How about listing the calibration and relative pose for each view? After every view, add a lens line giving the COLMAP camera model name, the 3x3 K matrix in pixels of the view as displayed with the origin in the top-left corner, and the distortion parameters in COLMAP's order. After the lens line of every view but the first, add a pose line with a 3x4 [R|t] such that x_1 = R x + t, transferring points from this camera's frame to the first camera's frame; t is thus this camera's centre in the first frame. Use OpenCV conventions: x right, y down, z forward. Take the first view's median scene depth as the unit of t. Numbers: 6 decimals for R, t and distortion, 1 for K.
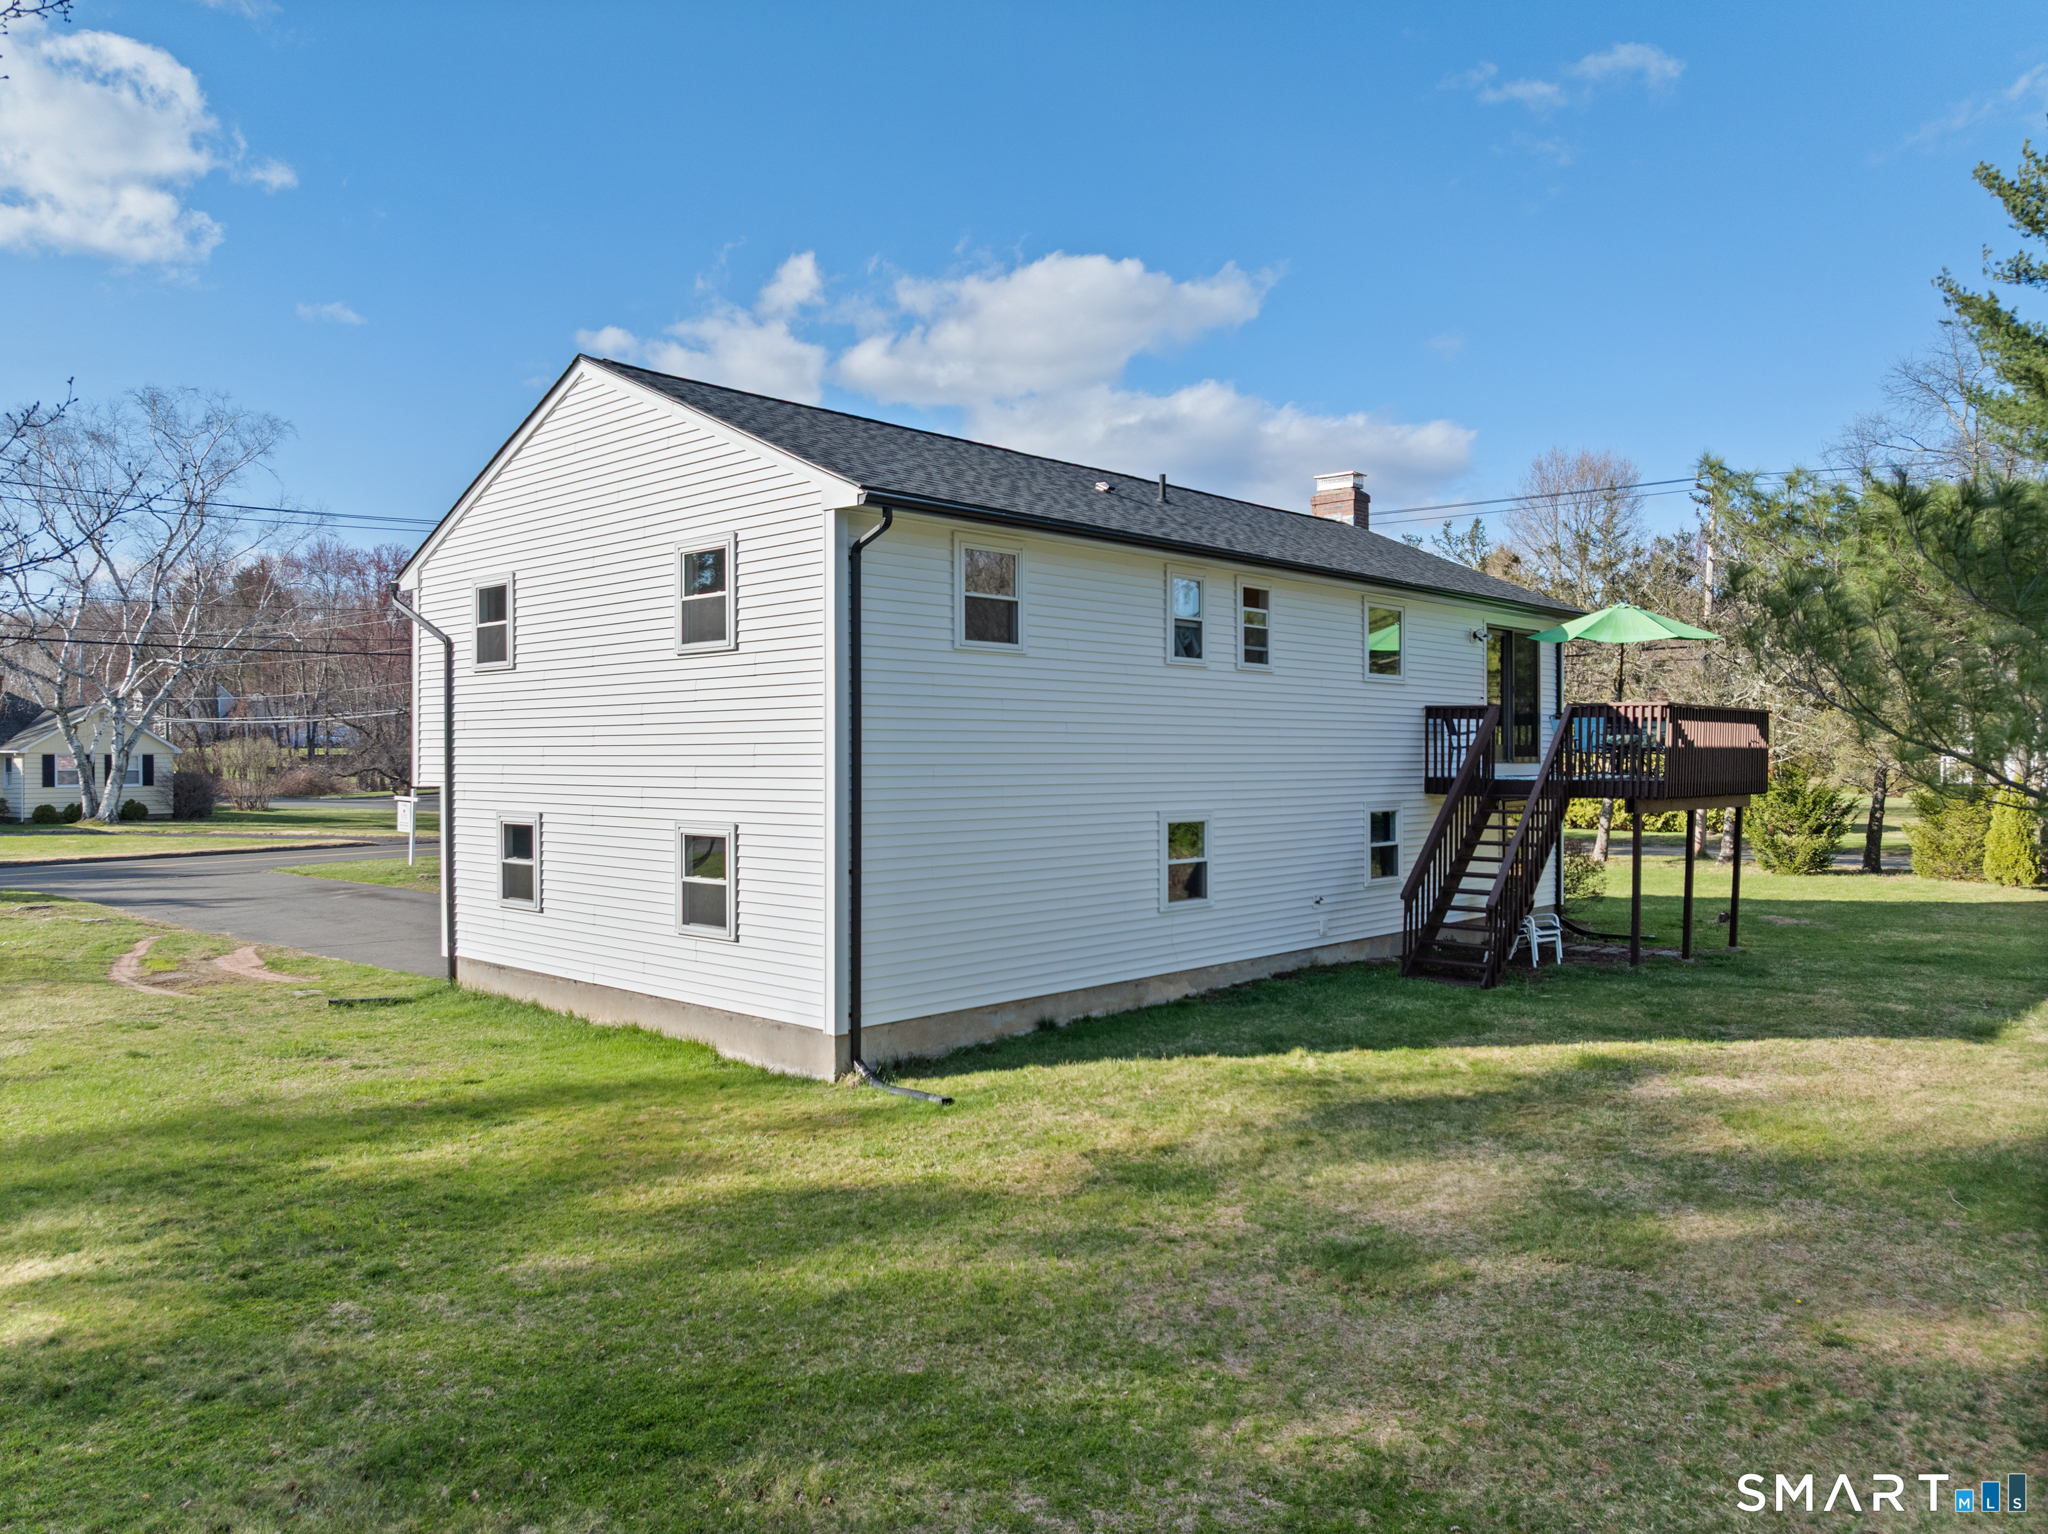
lens RADIAL K [[1514.7, 0, 1029.2], [0, 1514.7, 809.2], [0, 0, 1]] dist [-0.007712, -0.006644]
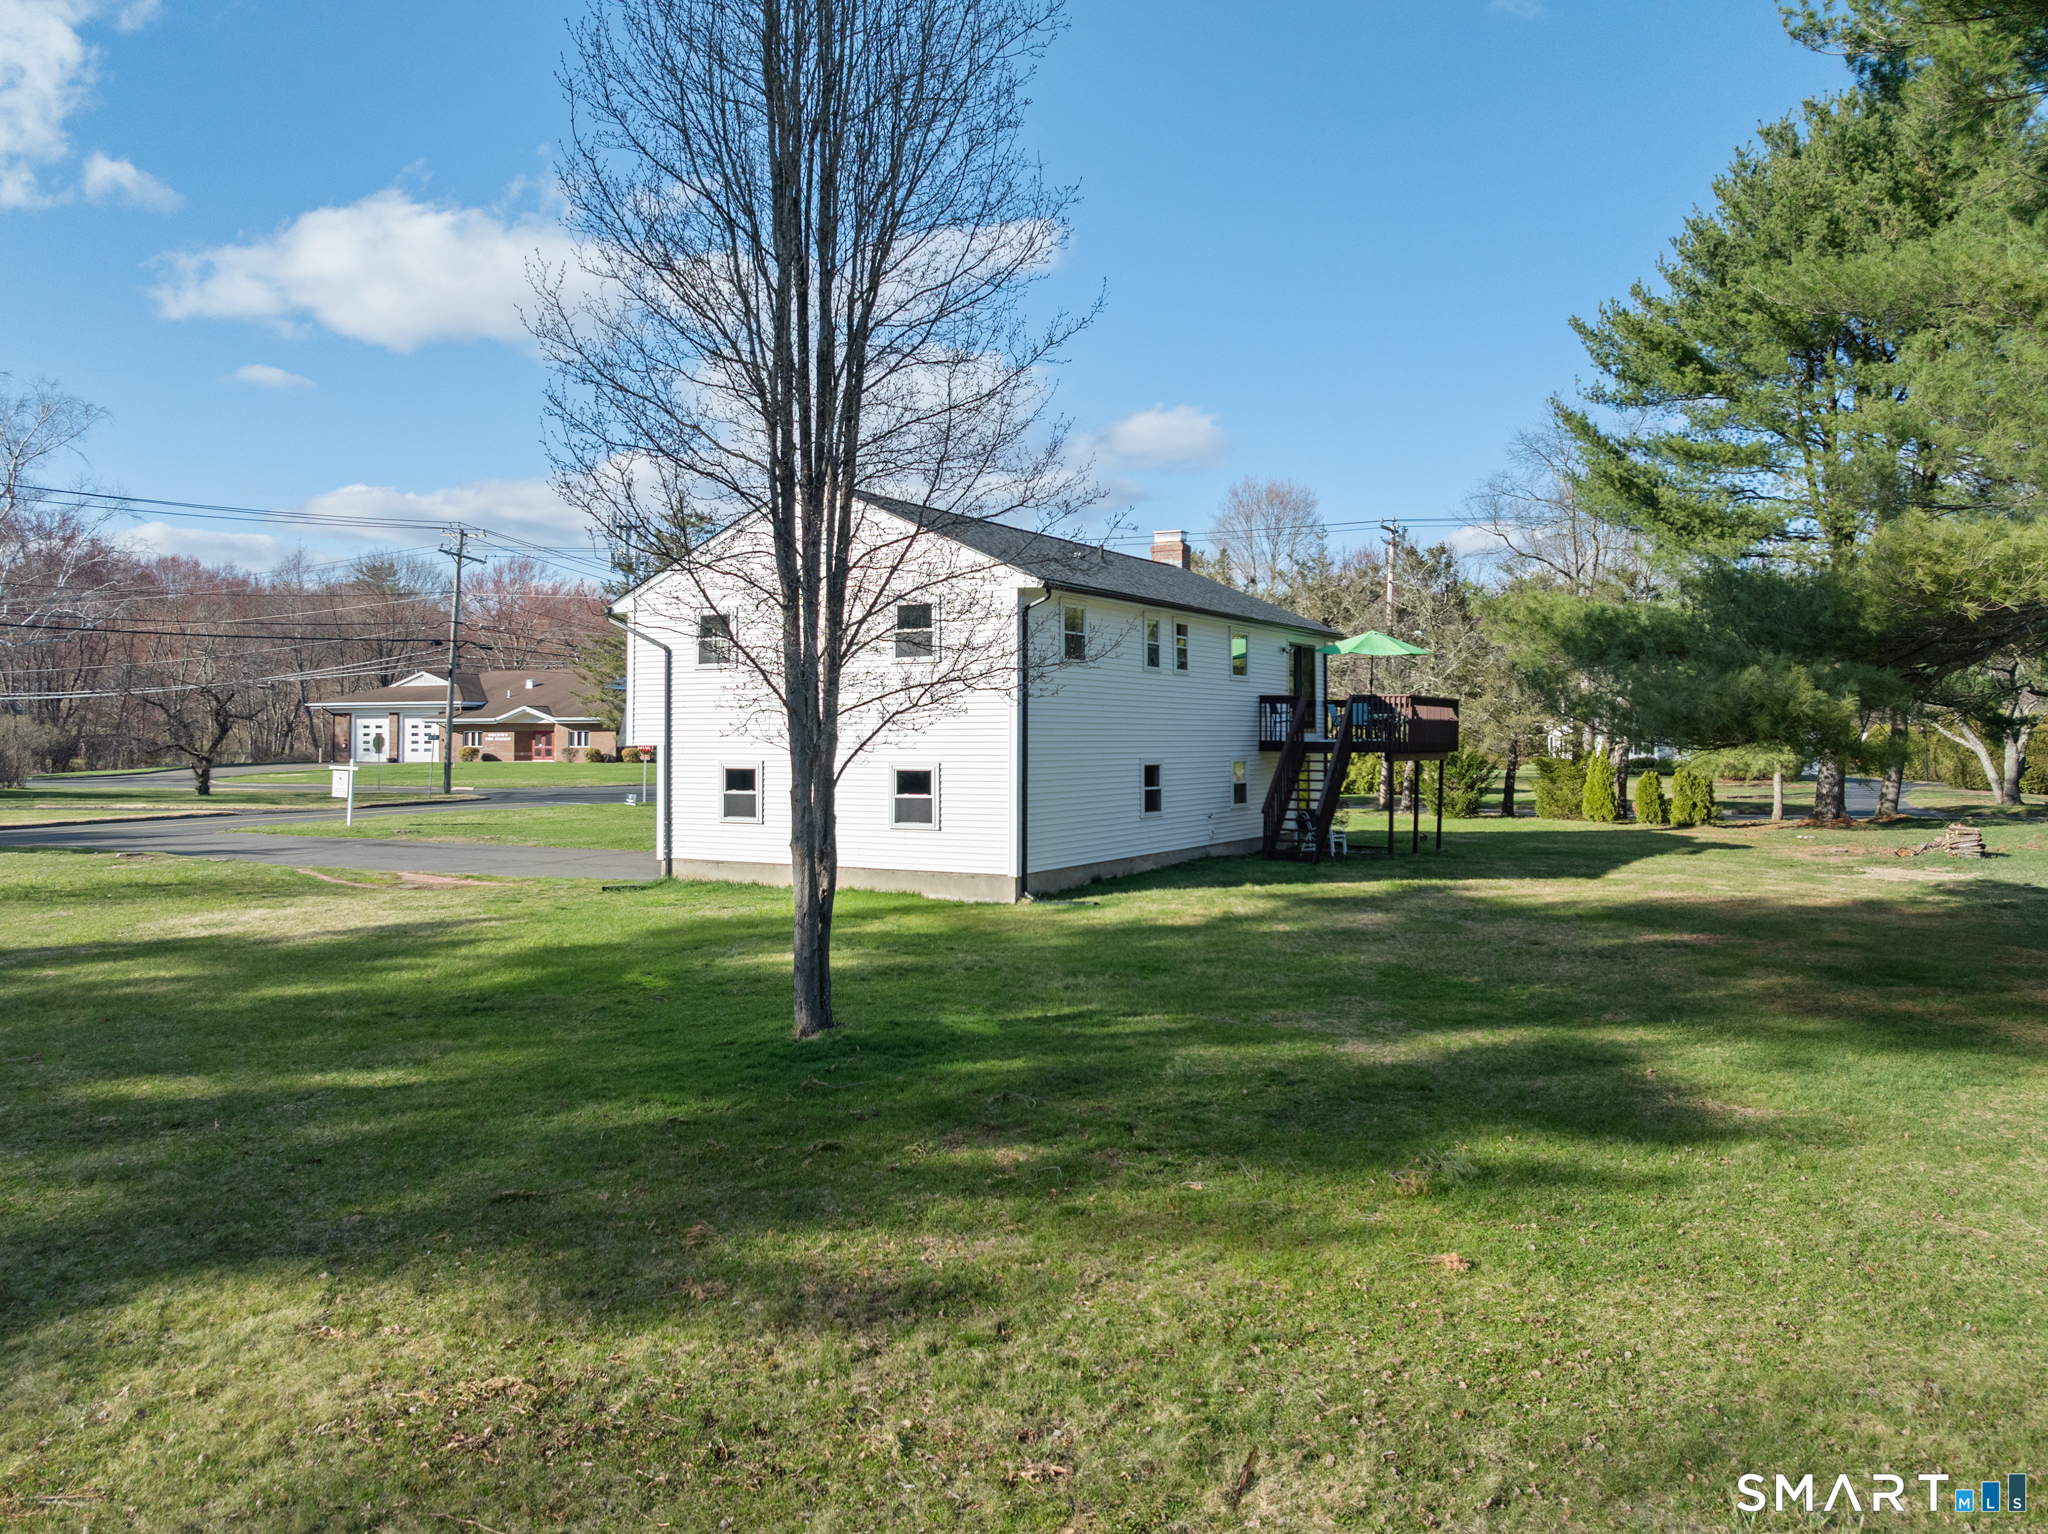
lens RADIAL K [[1531.3, 0, 1024.0], [0, 1531.3, 767.0], [0, 0, 1]] dist [0.003515, 0.000313]
pose [[0.976504, -0.004859, 0.215446, -0.342420], [0.008425, 0.999842, -0.015637, 0.030835], [-0.215336, 0.017085, 0.976391, -0.530175]]
